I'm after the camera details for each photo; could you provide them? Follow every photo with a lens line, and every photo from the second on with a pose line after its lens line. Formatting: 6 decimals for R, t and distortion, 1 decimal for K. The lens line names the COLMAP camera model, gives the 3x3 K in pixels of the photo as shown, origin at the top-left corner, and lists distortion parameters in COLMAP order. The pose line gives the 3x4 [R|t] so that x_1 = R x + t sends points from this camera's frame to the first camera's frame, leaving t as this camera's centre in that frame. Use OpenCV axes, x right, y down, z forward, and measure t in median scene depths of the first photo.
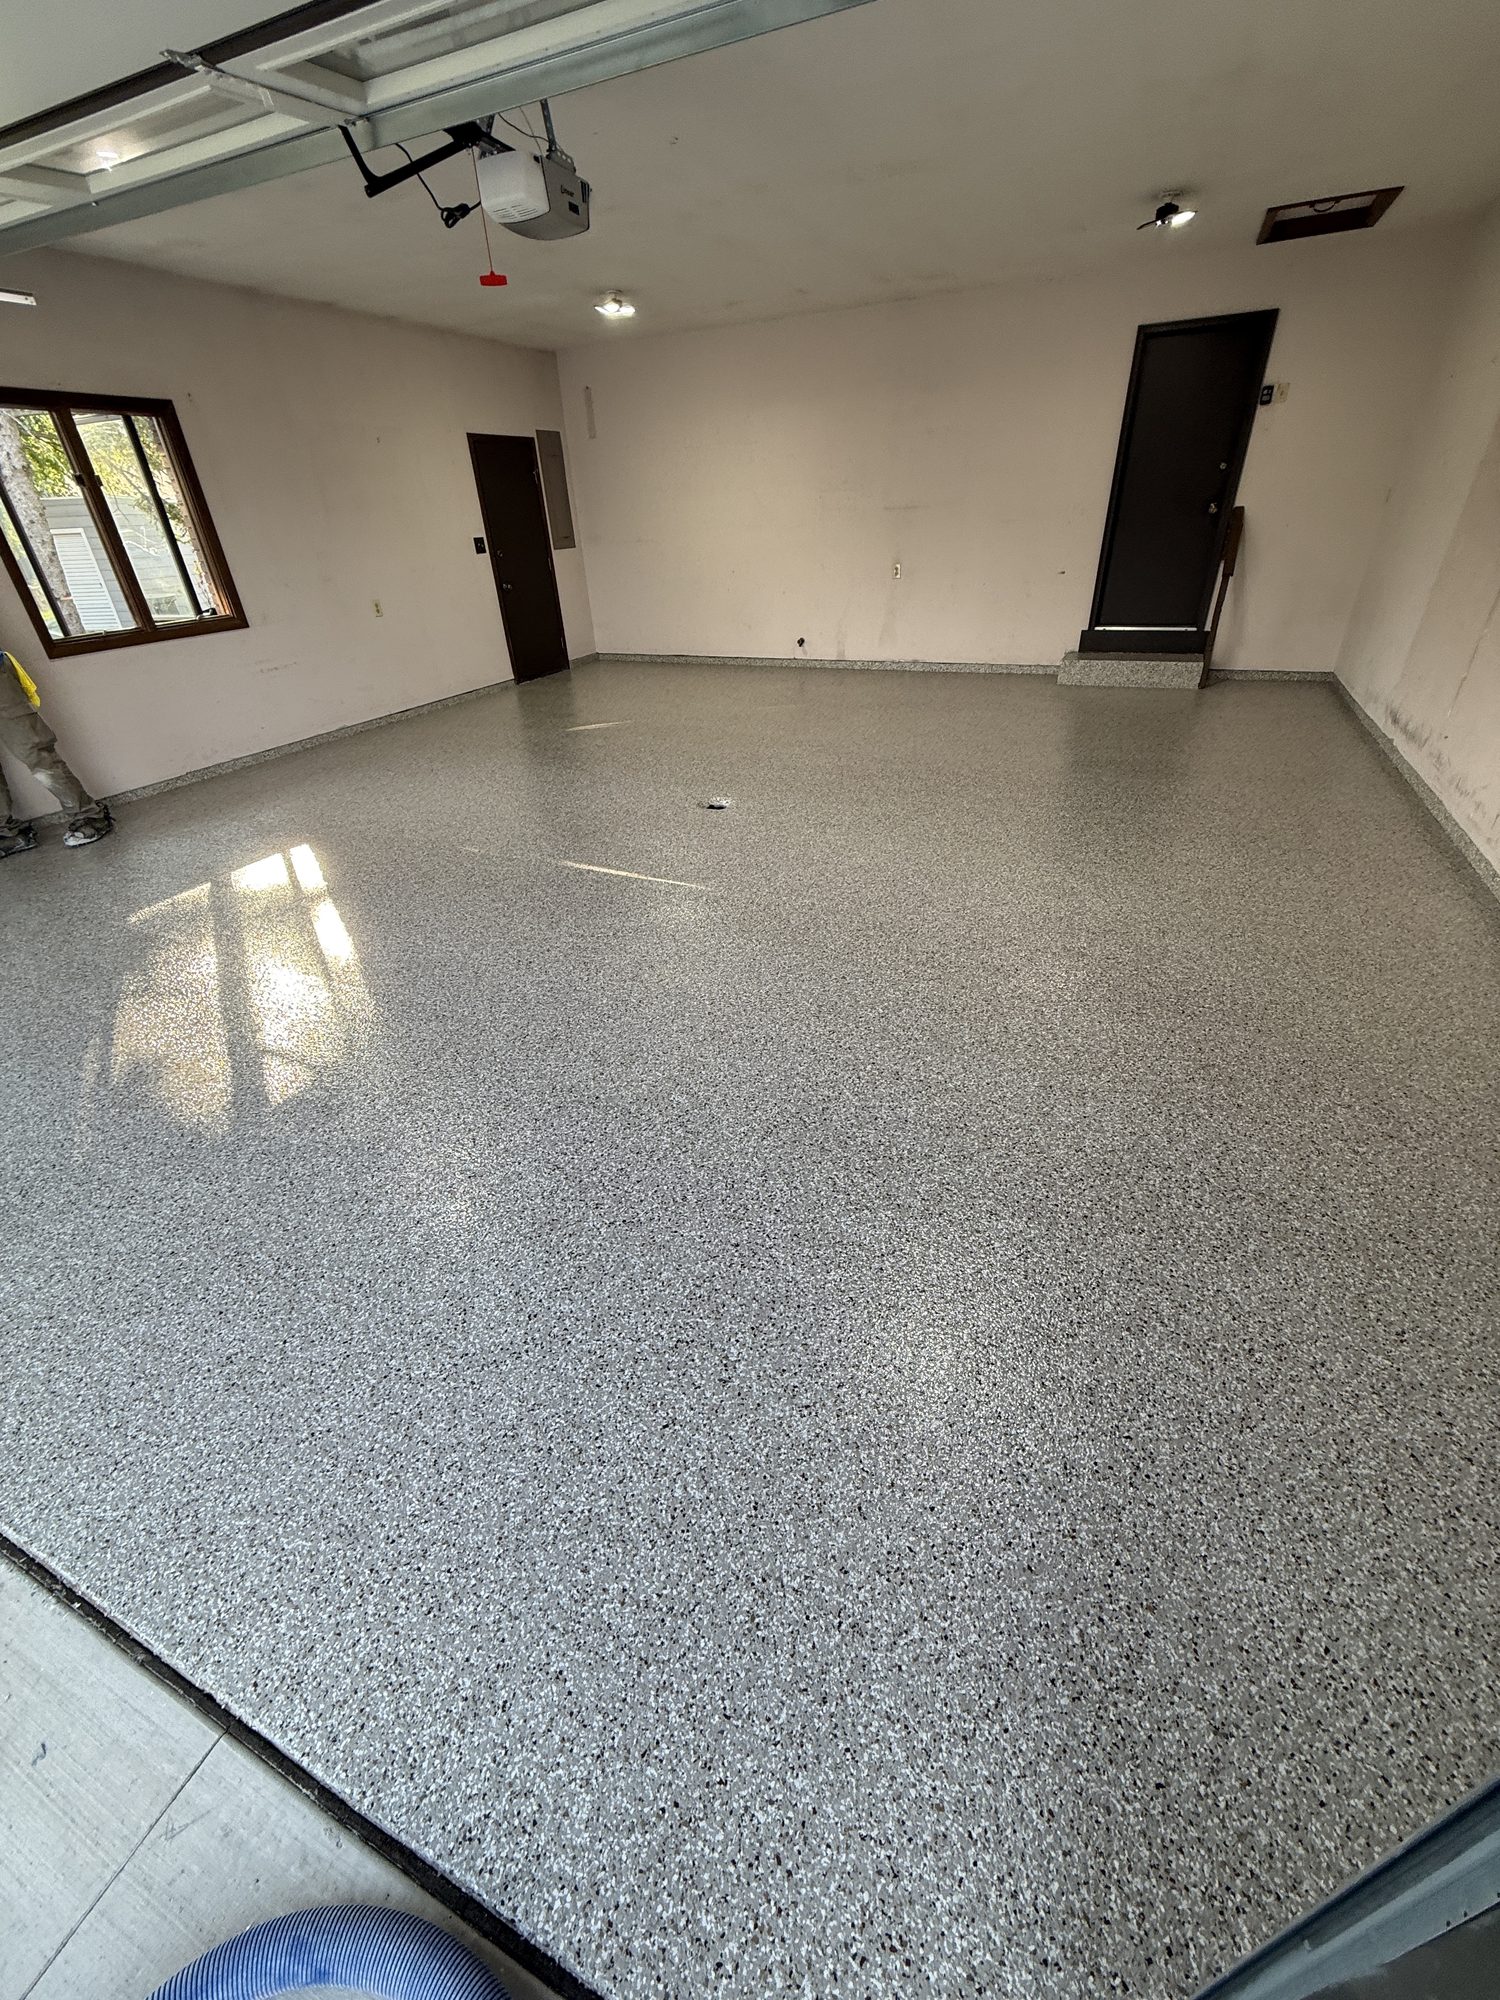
lens RADIAL K [[792.2, 0, 752.0], [0, 792.2, 996.1], [0, 0, 1]] dist [0.000658, 0.000125]
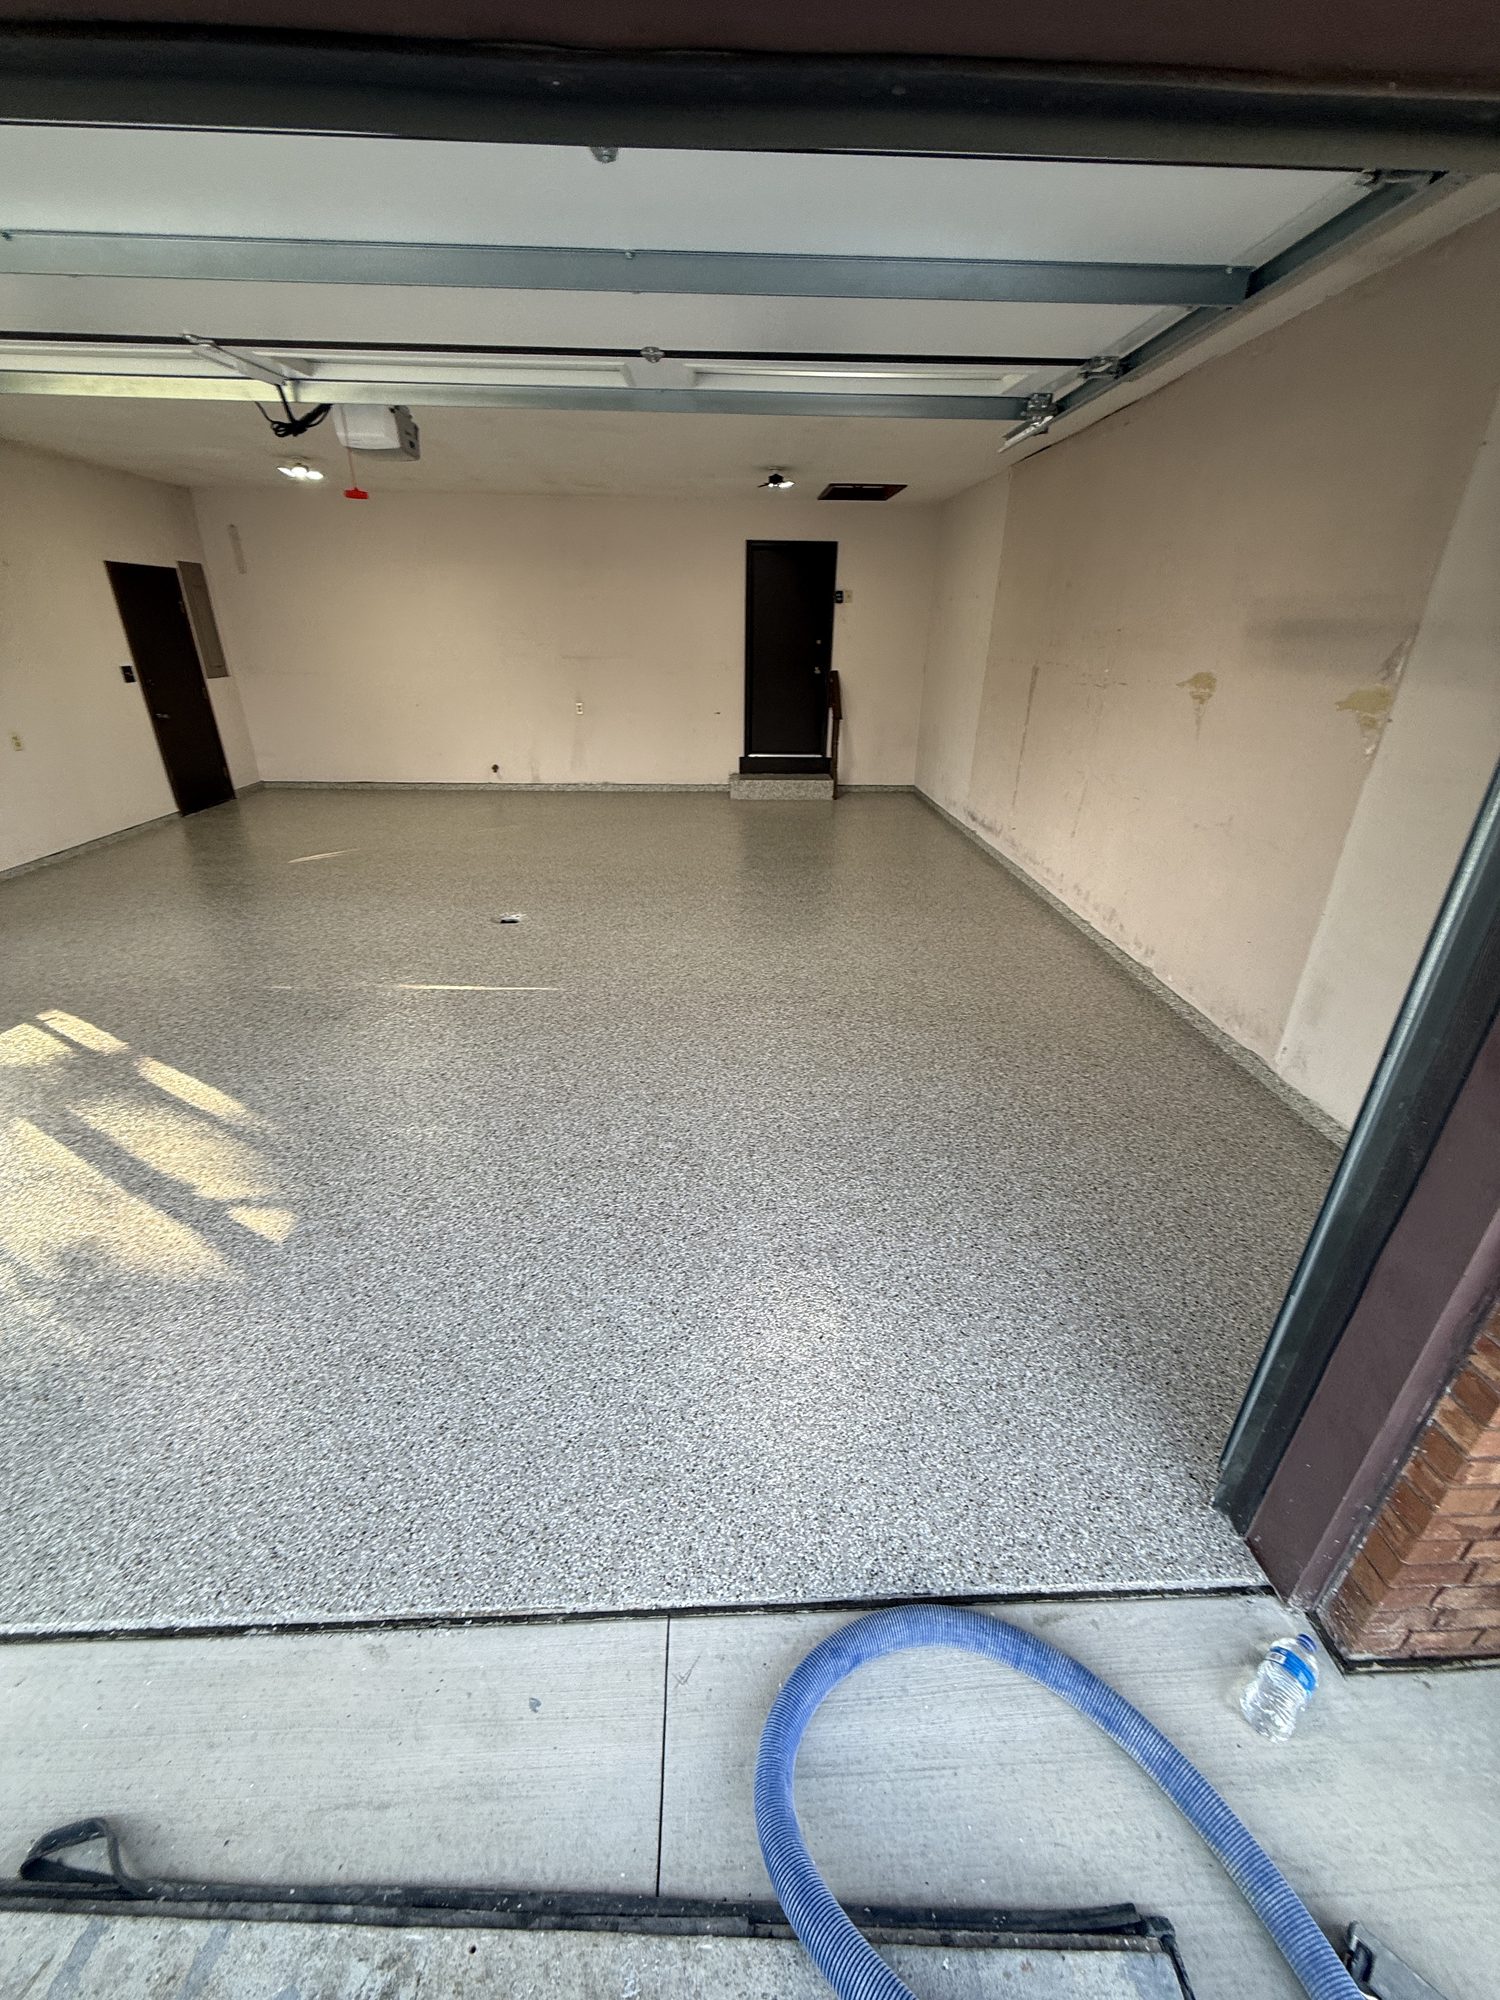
lens RADIAL K [[792.2, 0, 752.0], [0, 792.2, 996.1], [0, 0, 1]] dist [0.000658, 0.000125]
pose [[0.890621, -0.139737, 0.432745, -0.297072], [0.193264, 0.977711, -0.082041, 0.018284], [-0.411635, 0.156701, 0.897776, -0.120074]]
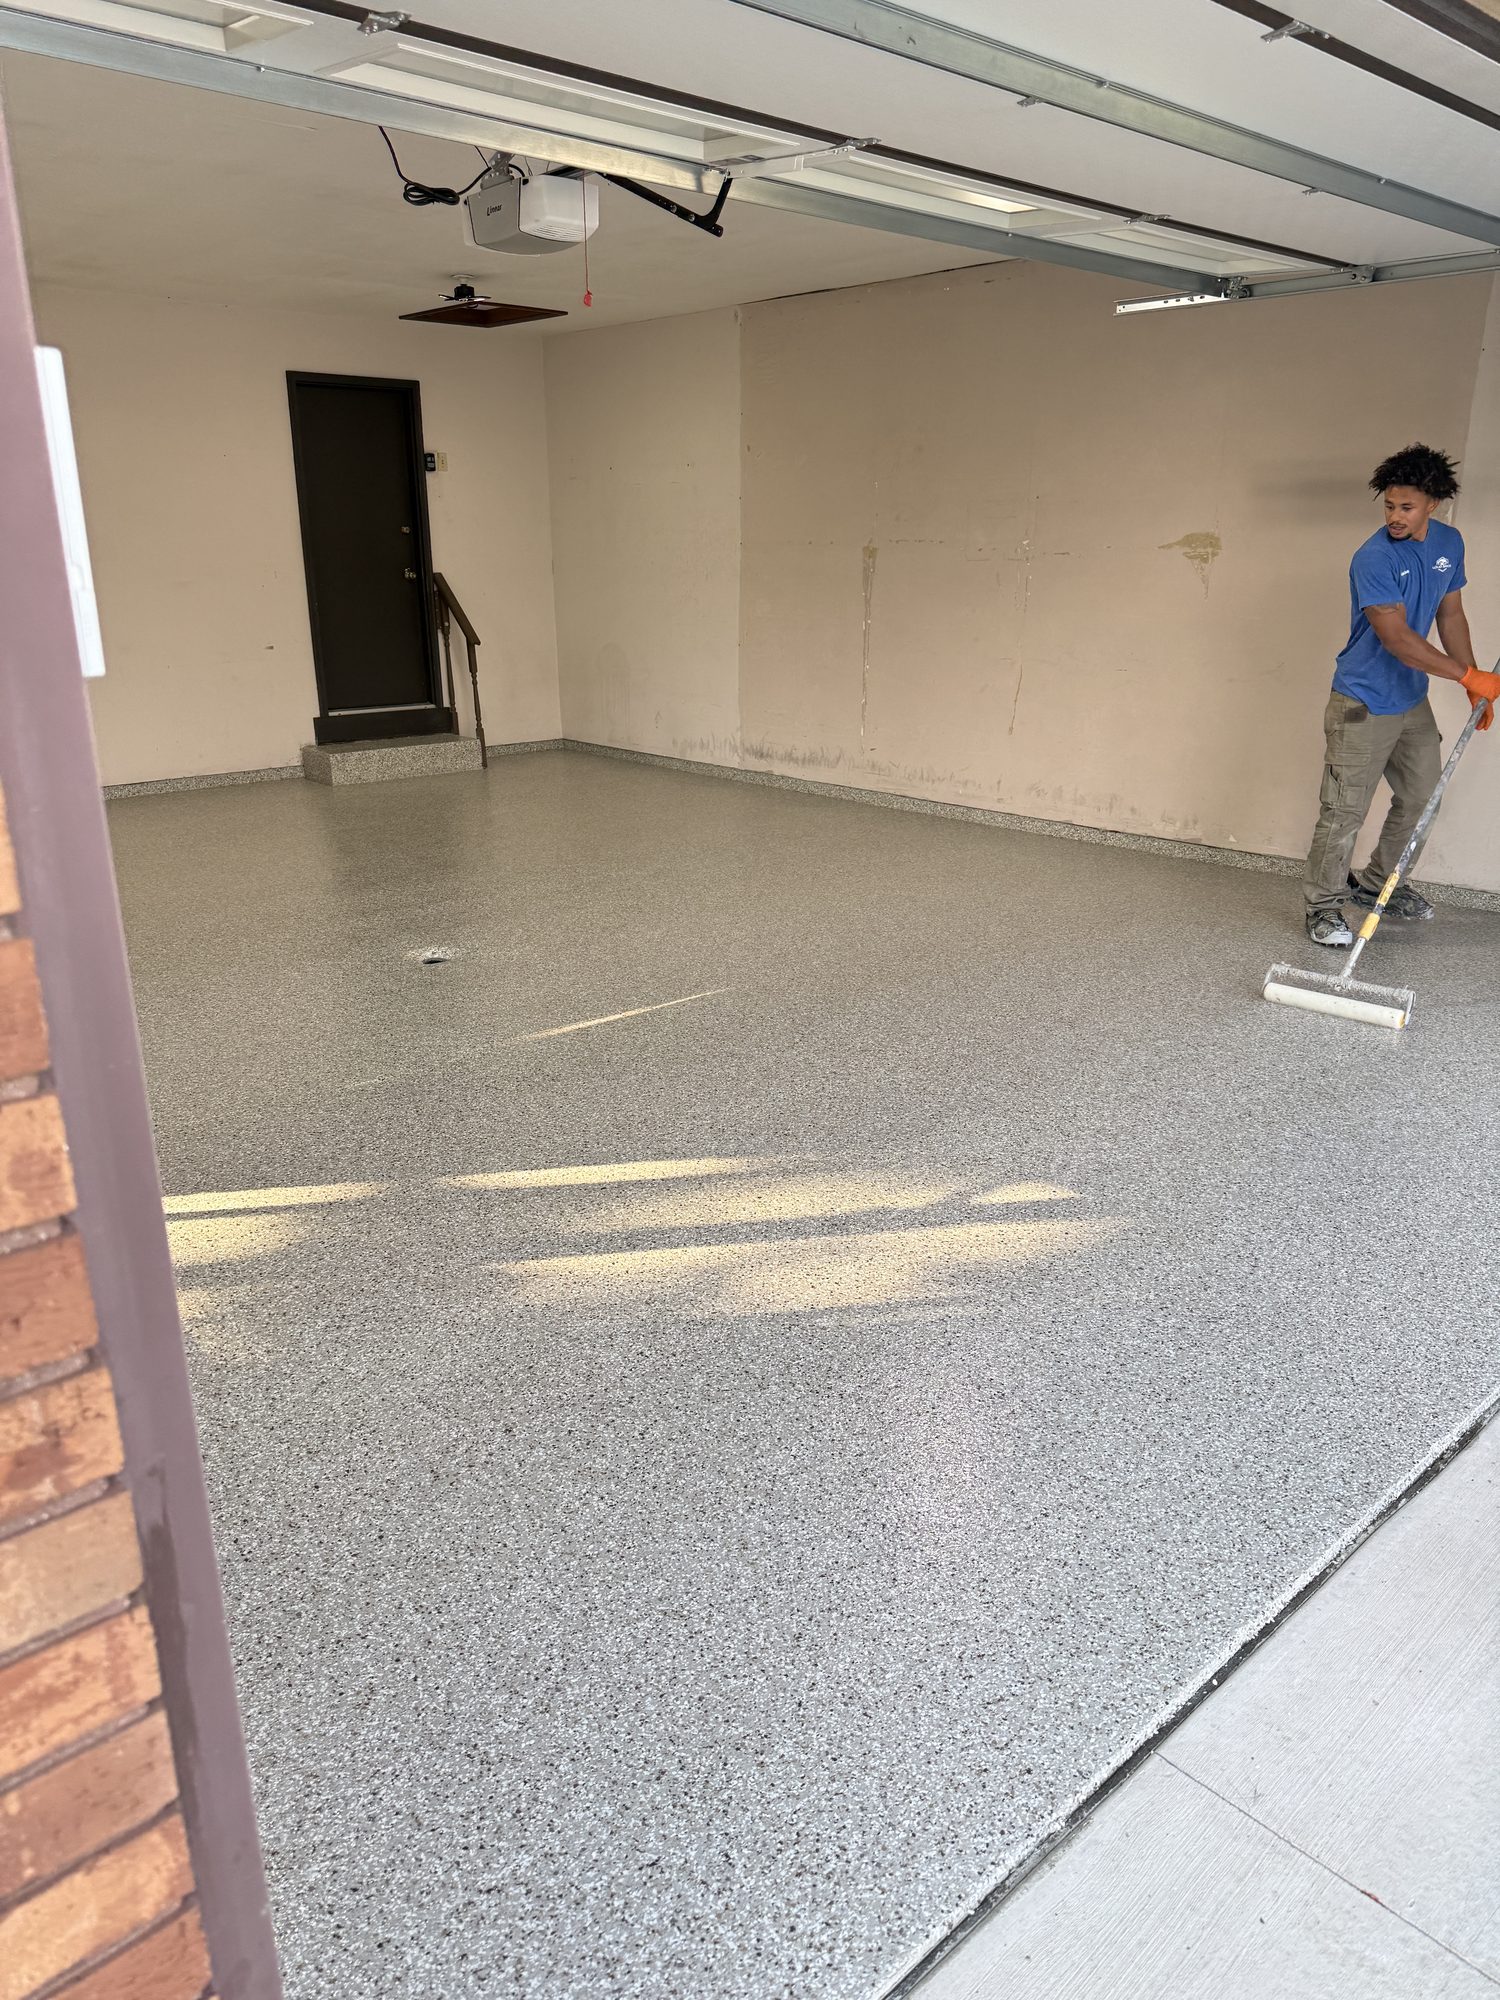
lens RADIAL K [[1387.2, 0, 746.2], [0, 1387.2, 1014.7], [0, 0, 1]] dist [0.127915, -0.199778]
pose [[0.391875, -0.254372, 0.884155, -1.263015], [0.470897, 0.881052, 0.044768, -0.163288], [-0.790373, 0.398802, 0.465045, 0.340452]]
